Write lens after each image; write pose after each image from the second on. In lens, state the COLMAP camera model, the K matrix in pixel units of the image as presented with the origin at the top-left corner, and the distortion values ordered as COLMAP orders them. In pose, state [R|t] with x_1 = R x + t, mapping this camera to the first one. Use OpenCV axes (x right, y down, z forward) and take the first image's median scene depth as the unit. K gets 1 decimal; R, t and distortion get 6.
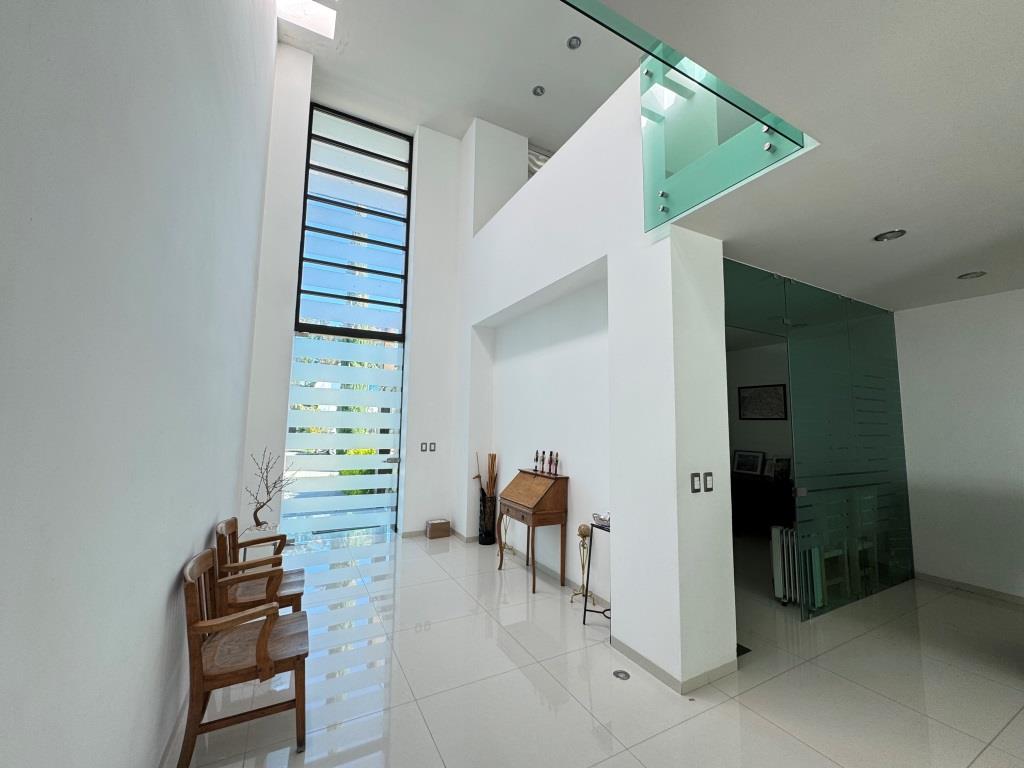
lens RADIAL K [[408.0, 0, 511.9], [0, 408.0, 379.4], [0, 0, 1]] dist [-0.003199, 0.000658]
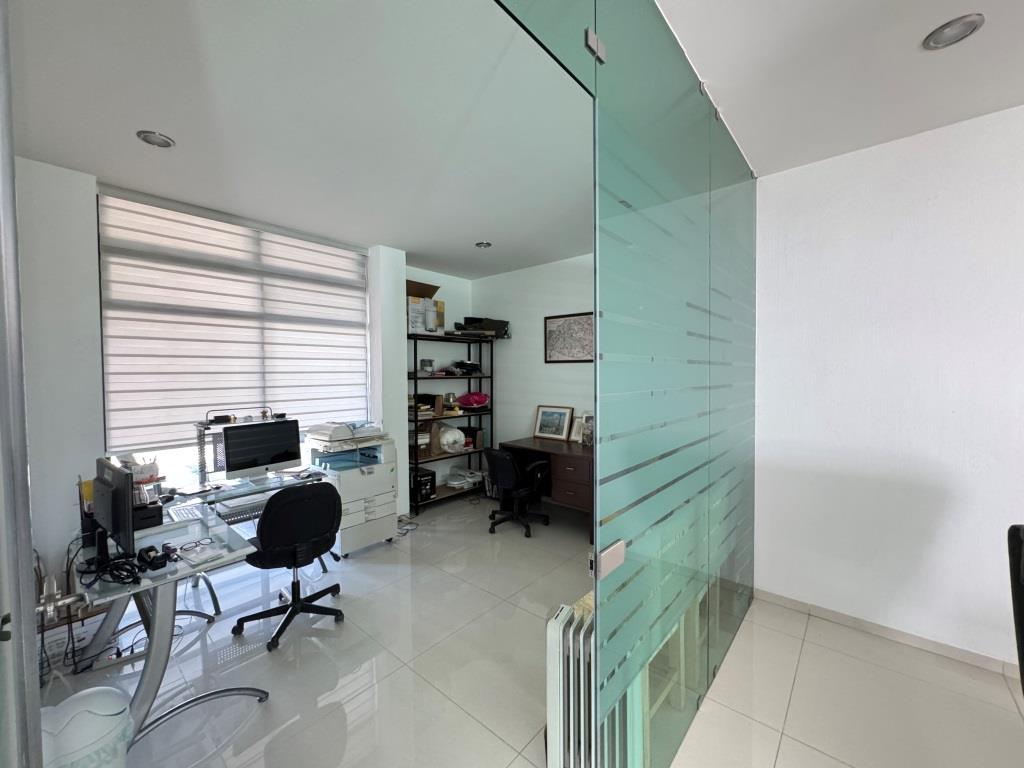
lens RADIAL K [[408.0, 0, 520.4], [0, 408.0, 382.0], [0, 0, 1]] dist [-0.003199, 0.000658]
pose [[0.927968, -0.031705, 0.371308, 0.417665], [-0.017569, 0.991544, 0.128574, 0.066759], [-0.372245, -0.125836, 0.919565, 0.589225]]
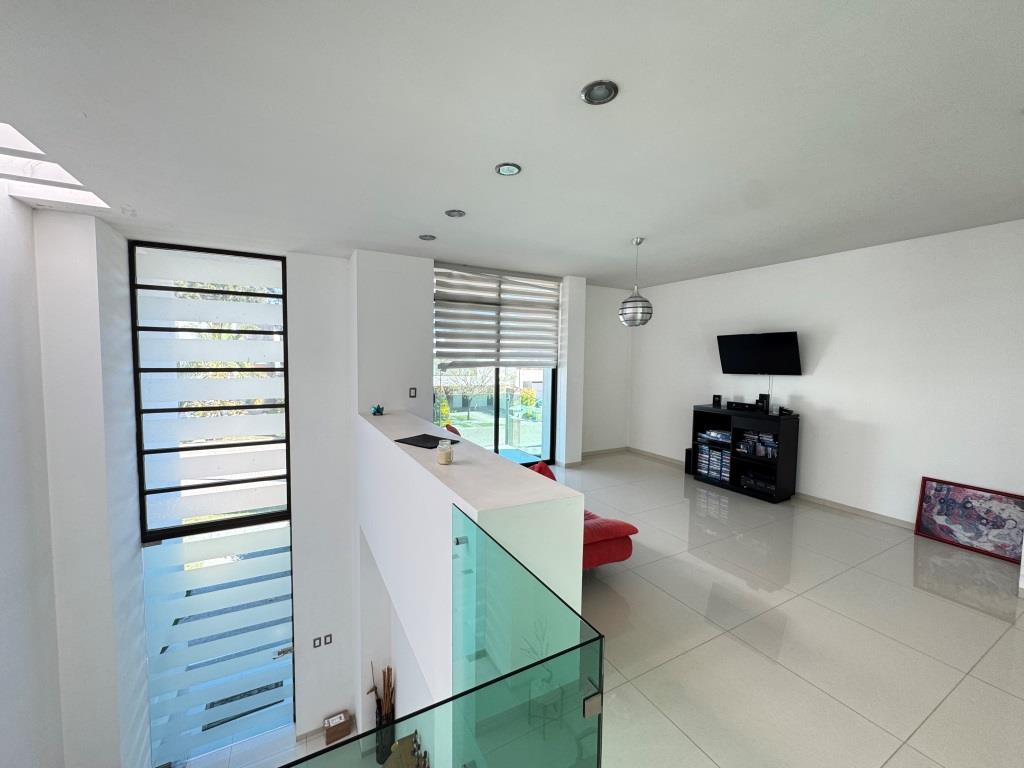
lens RADIAL K [[408.0, 0, 510.9], [0, 408.0, 381.4], [0, 0, 1]] dist [-0.003199, 0.000658]
pose [[0.999833, -0.006487, 0.017079, 0.275158], [0.003542, 0.985931, 0.167113, -0.759786], [-0.017923, -0.167025, 0.985790, 0.281675]]
